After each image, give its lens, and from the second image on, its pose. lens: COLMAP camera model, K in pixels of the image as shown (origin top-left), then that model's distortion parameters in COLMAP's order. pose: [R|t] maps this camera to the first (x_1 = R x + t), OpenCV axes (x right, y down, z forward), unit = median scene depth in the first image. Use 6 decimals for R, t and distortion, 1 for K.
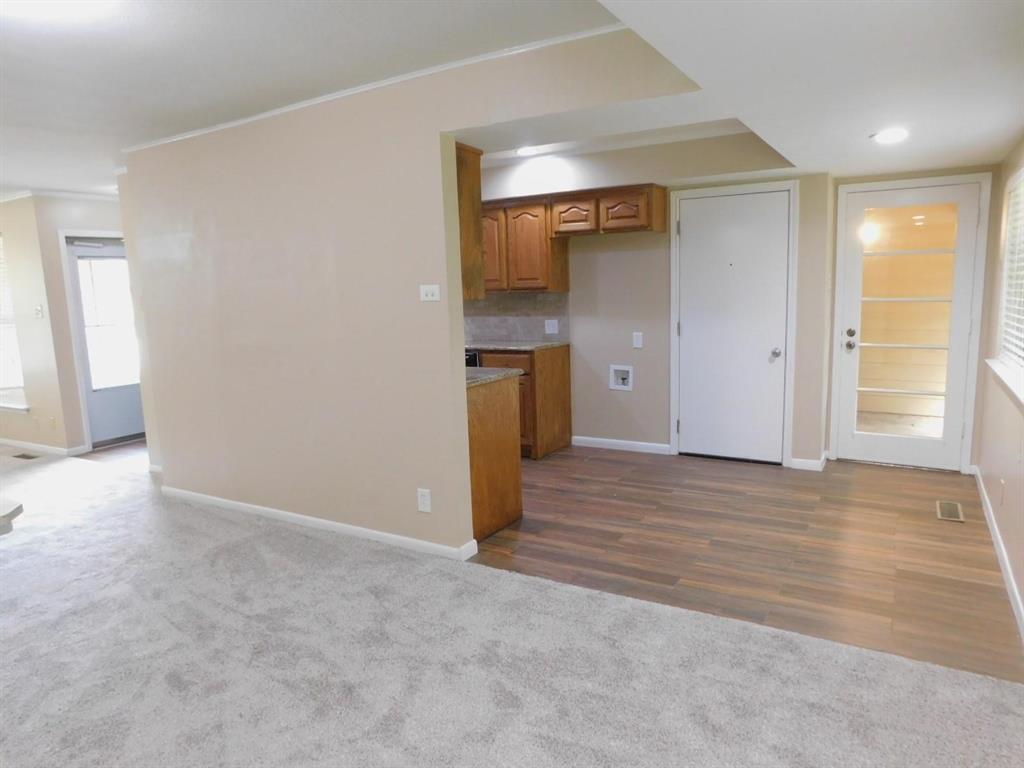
lens RADIAL K [[678.7, 0, 510.8], [0, 678.7, 383.4], [0, 0, 1]] dist [-0.005244, 0.009976]
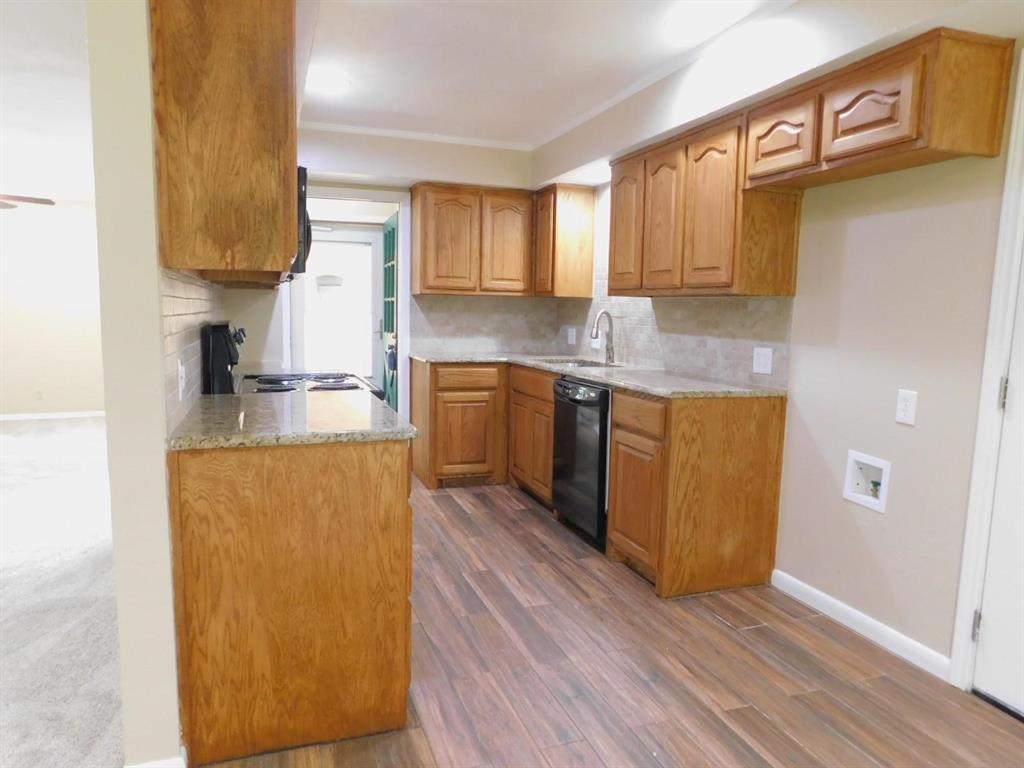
lens RADIAL K [[678.7, 0, 513.4], [0, 678.7, 387.2], [0, 0, 1]] dist [-0.005244, 0.009976]
pose [[0.781218, 0.125308, -0.611553, 0.251527], [-0.138556, 0.990017, 0.025859, -0.050715], [0.608688, 0.064533, 0.790781, 0.471251]]
